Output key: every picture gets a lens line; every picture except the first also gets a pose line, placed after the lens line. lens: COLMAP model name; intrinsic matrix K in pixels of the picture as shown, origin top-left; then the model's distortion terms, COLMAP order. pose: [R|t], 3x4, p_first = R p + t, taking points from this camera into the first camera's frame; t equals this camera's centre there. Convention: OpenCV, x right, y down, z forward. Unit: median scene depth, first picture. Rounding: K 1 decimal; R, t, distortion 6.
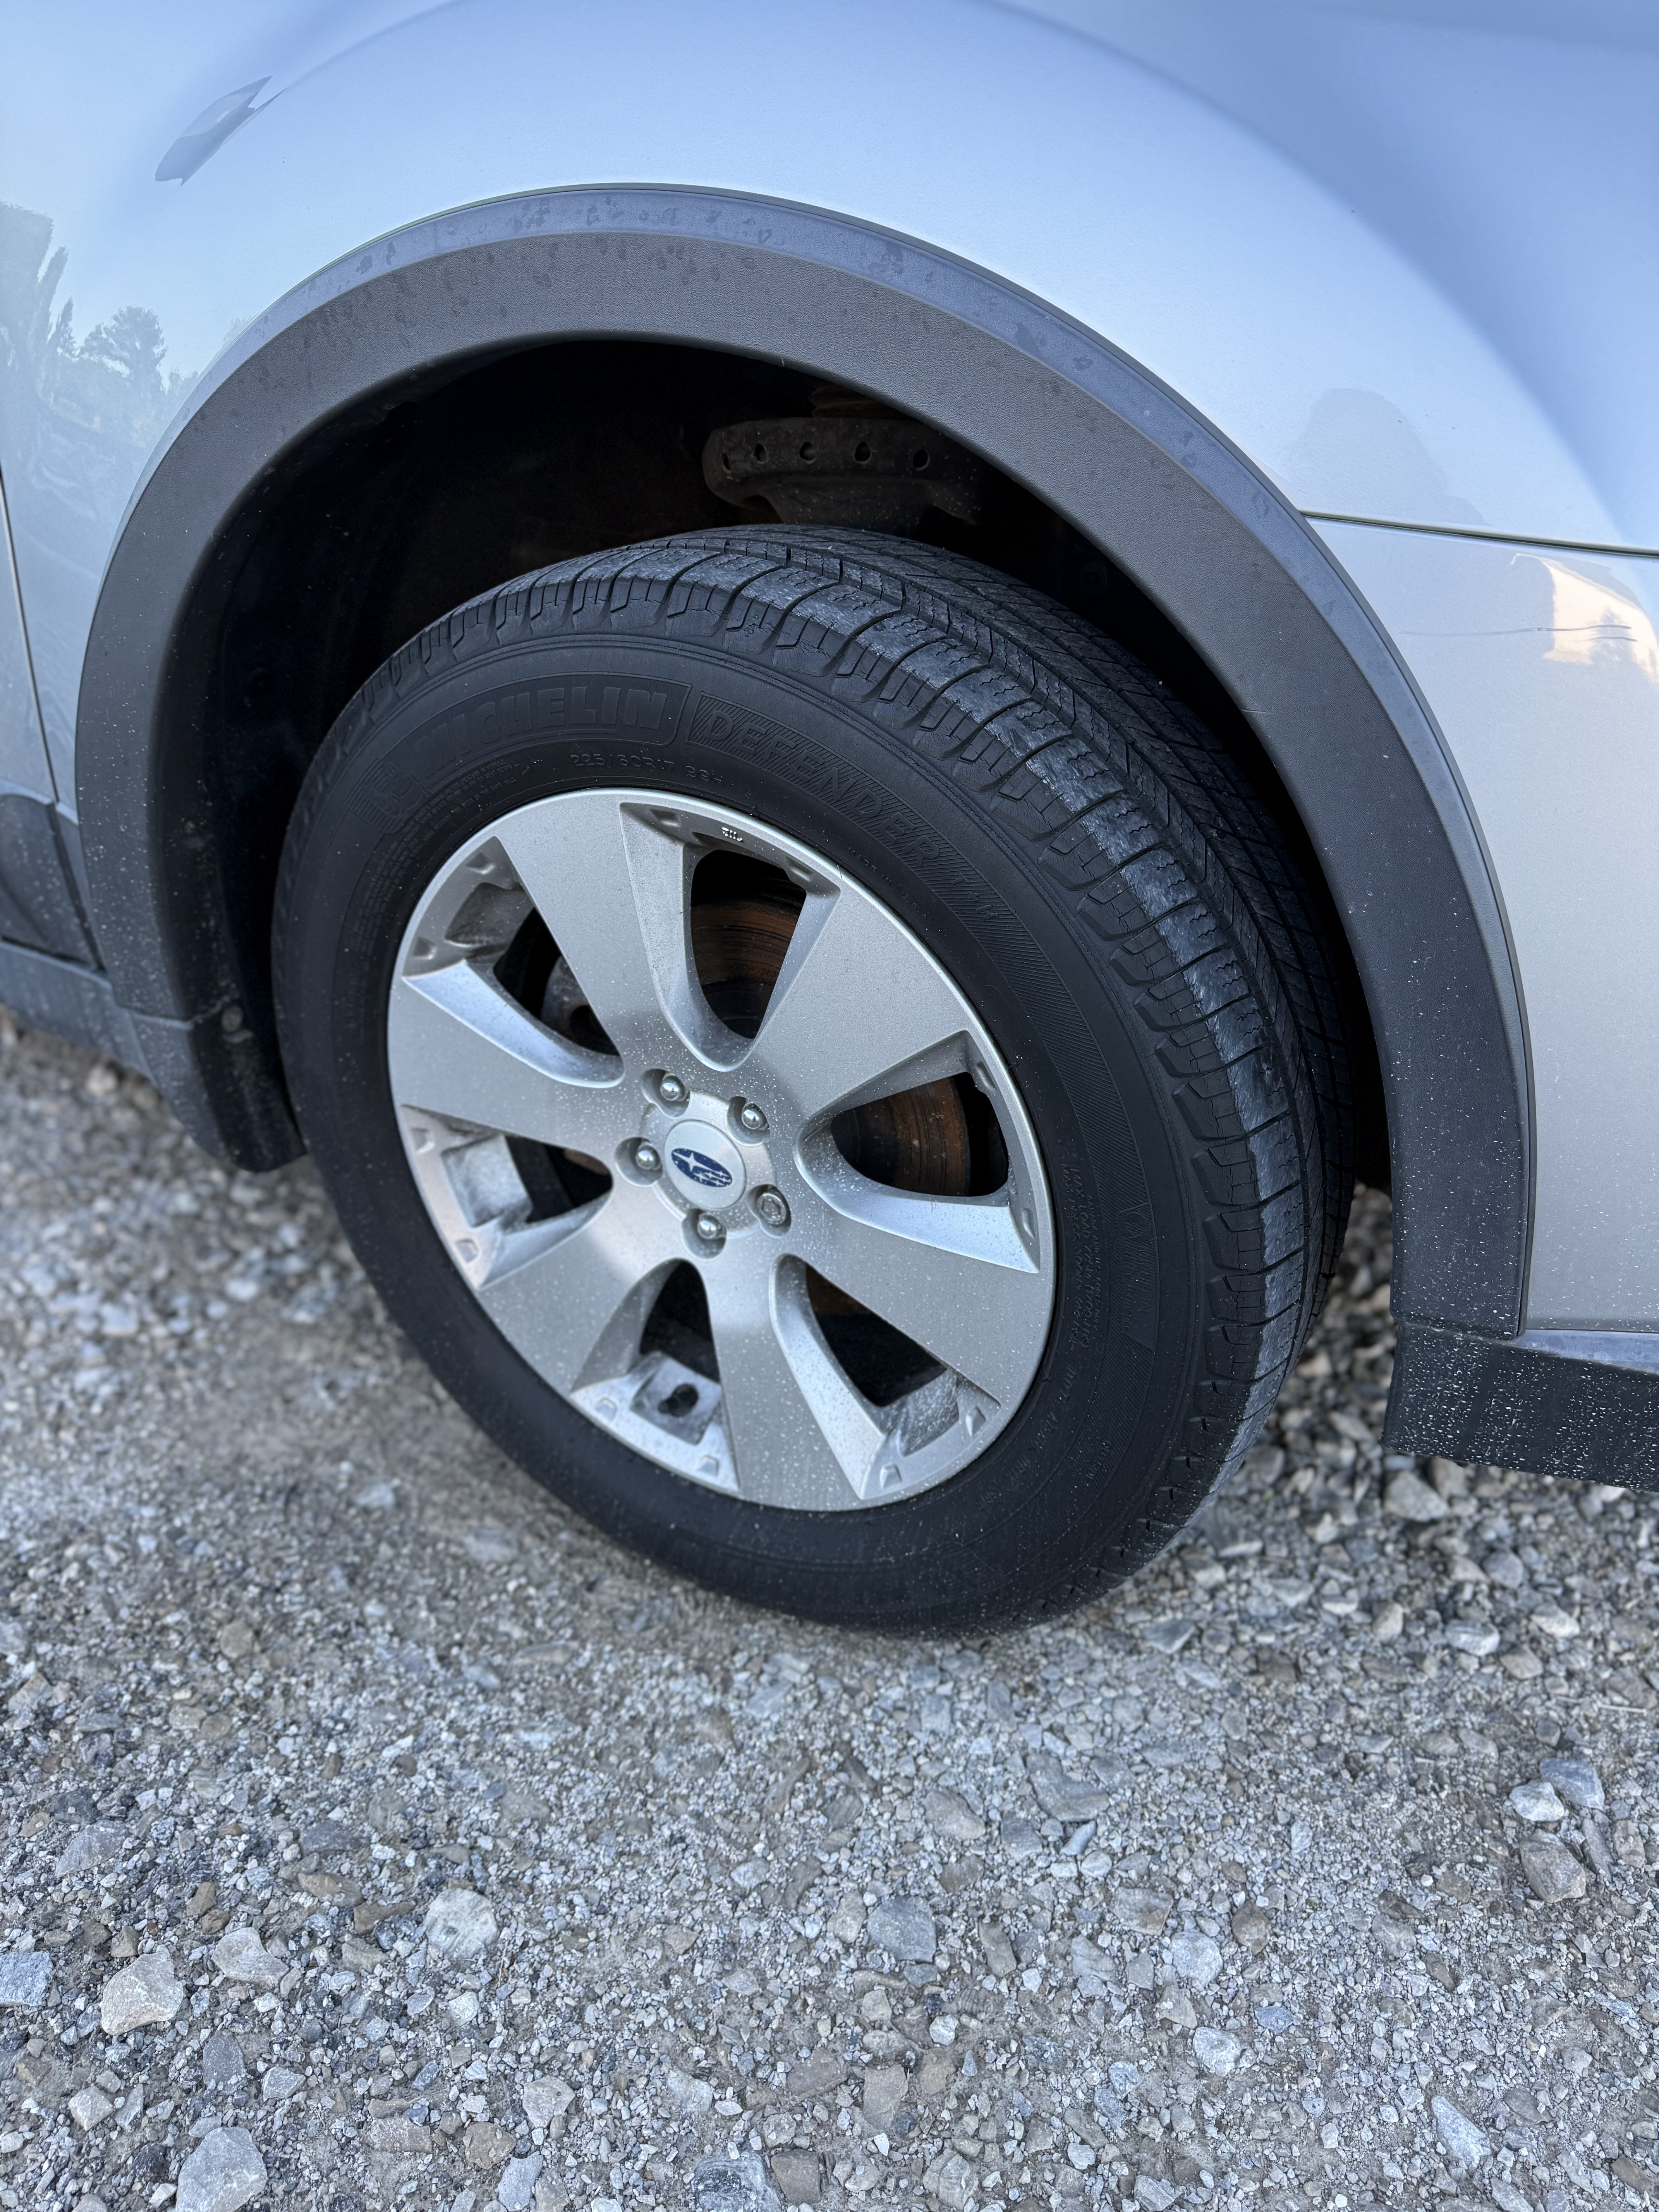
lens RADIAL K [[1609.9, 0, 829.5], [0, 1609.9, 1106.0], [0, 0, 1]] dist [0.007355, -0.002715]
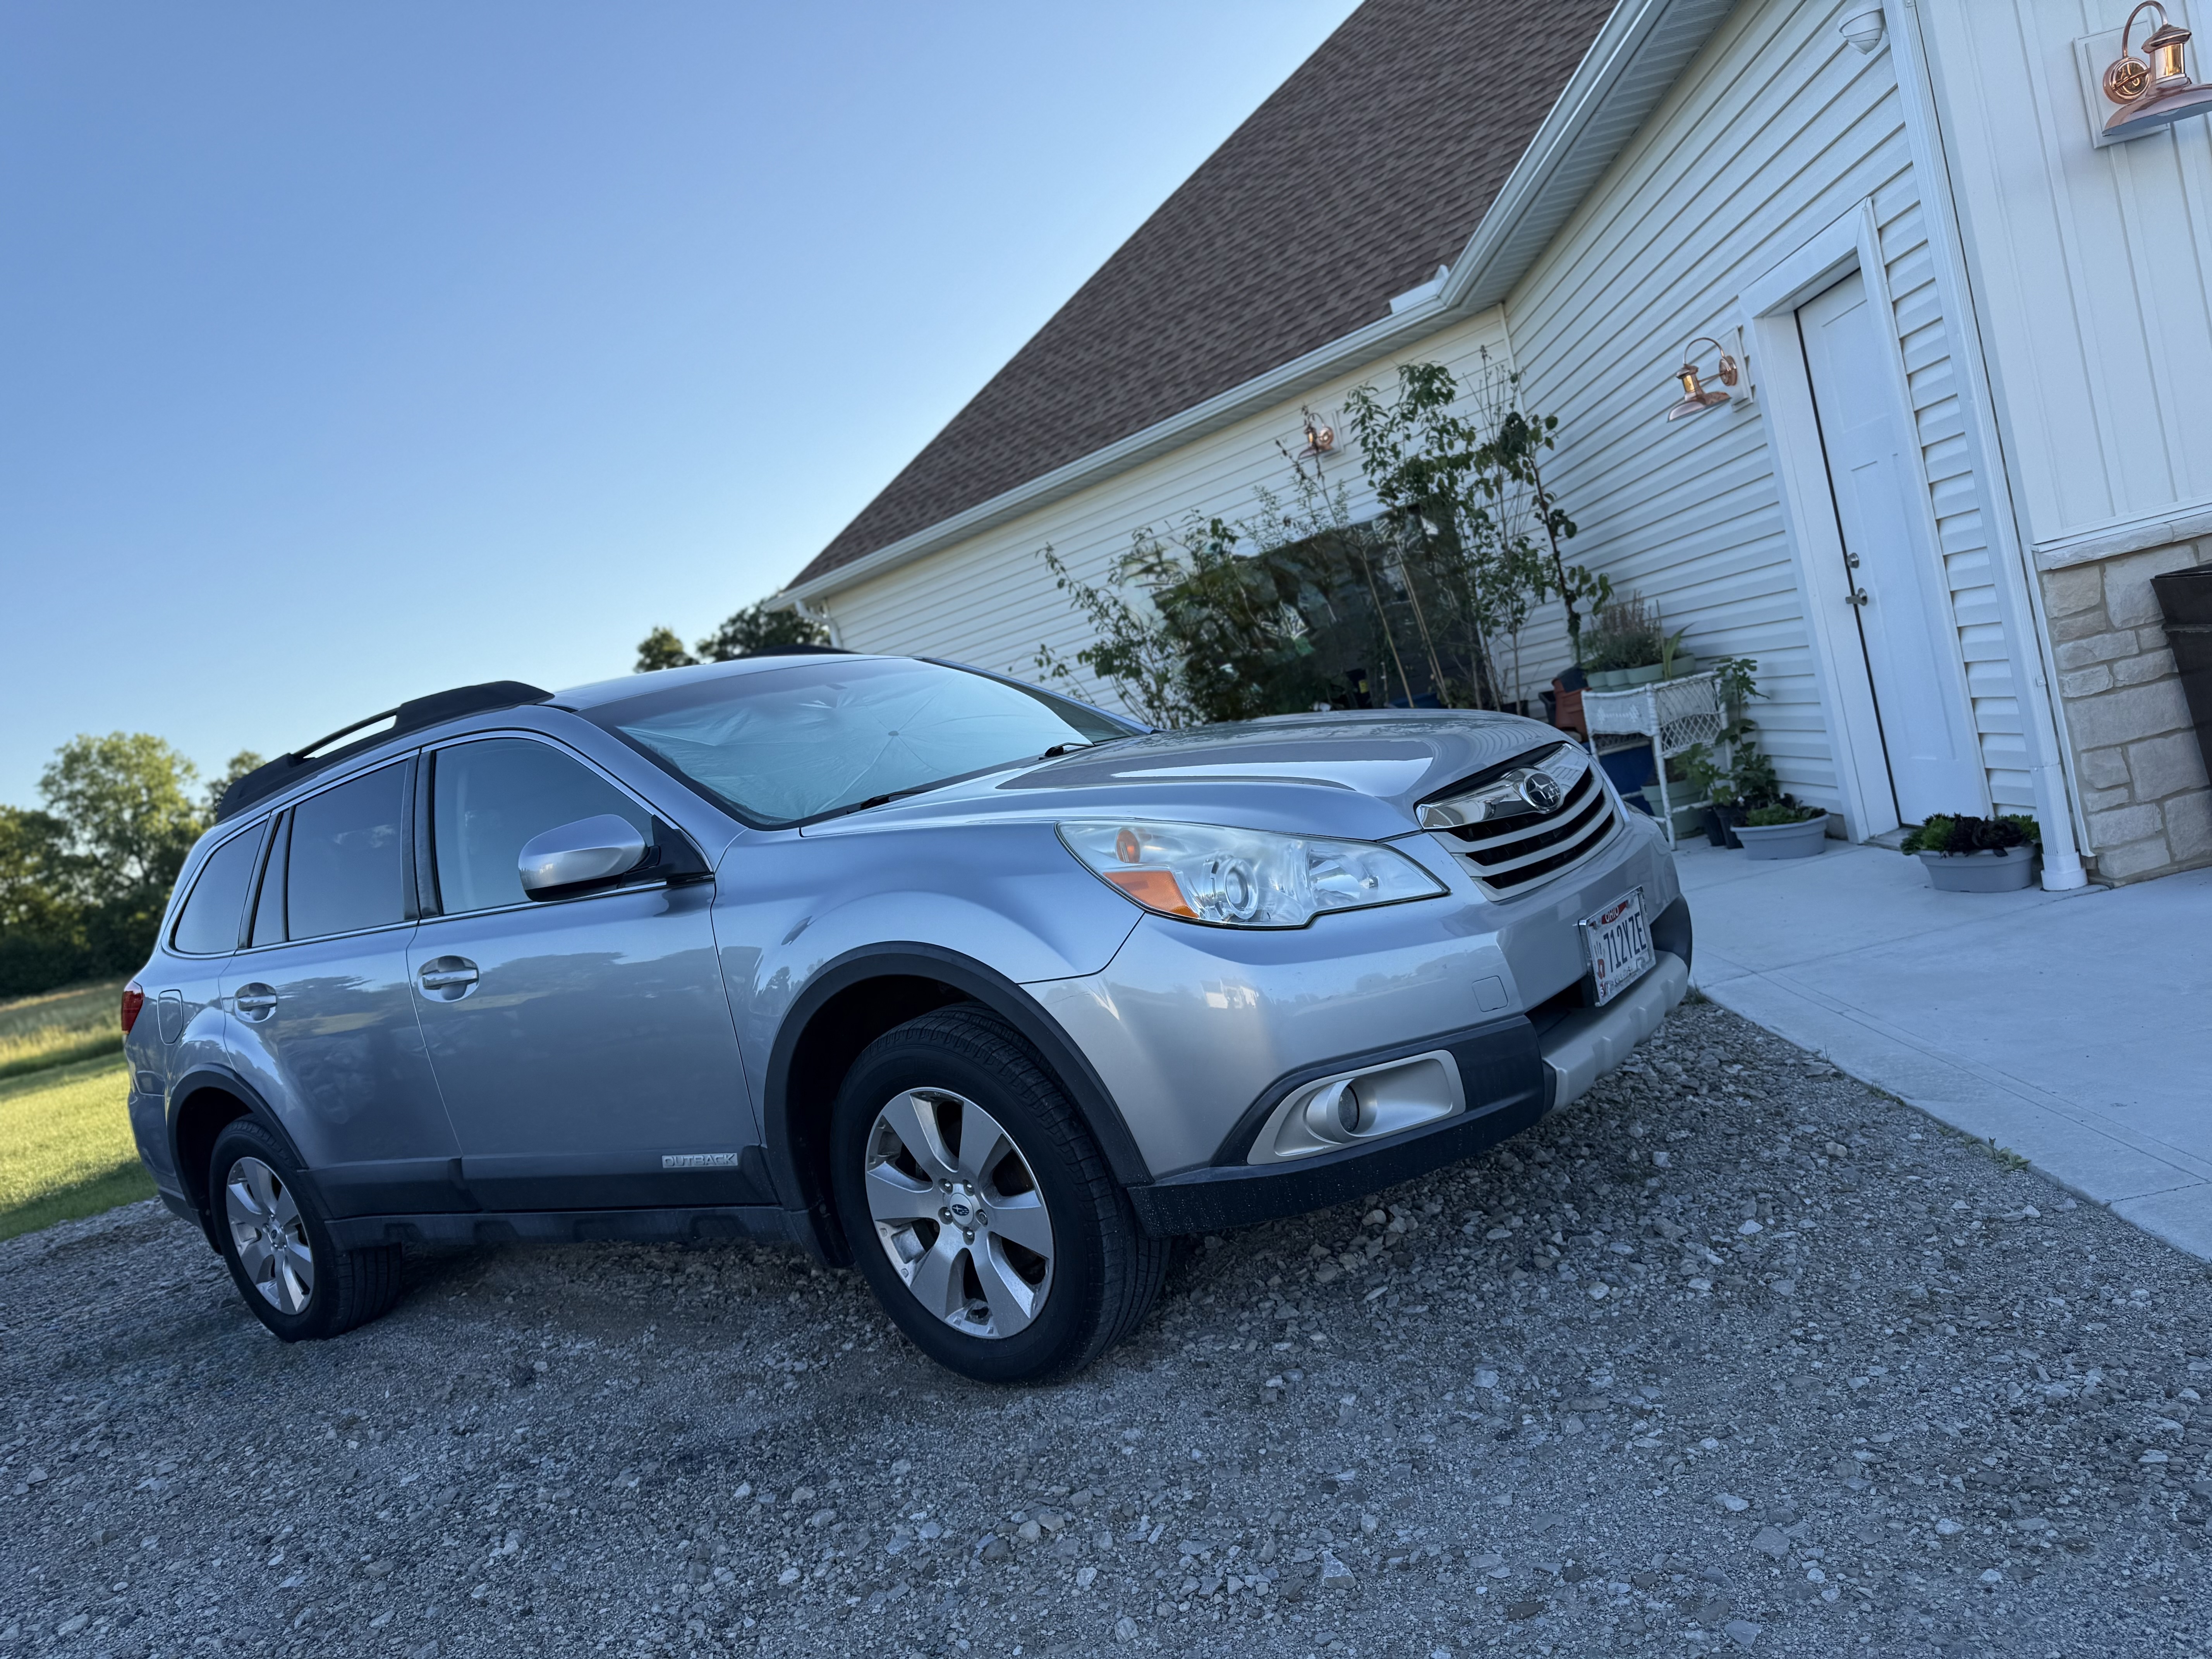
lens RADIAL K [[1609.9, 0, 1106.0], [0, 1609.9, 829.5], [0, 0, 1]] dist [0.007355, -0.002715]
pose [[0.947947, -0.248456, -0.199165, 0.848695], [0.146410, 0.895504, -0.420281, 0.628627], [0.282774, 0.369245, 0.885267, -1.641381]]
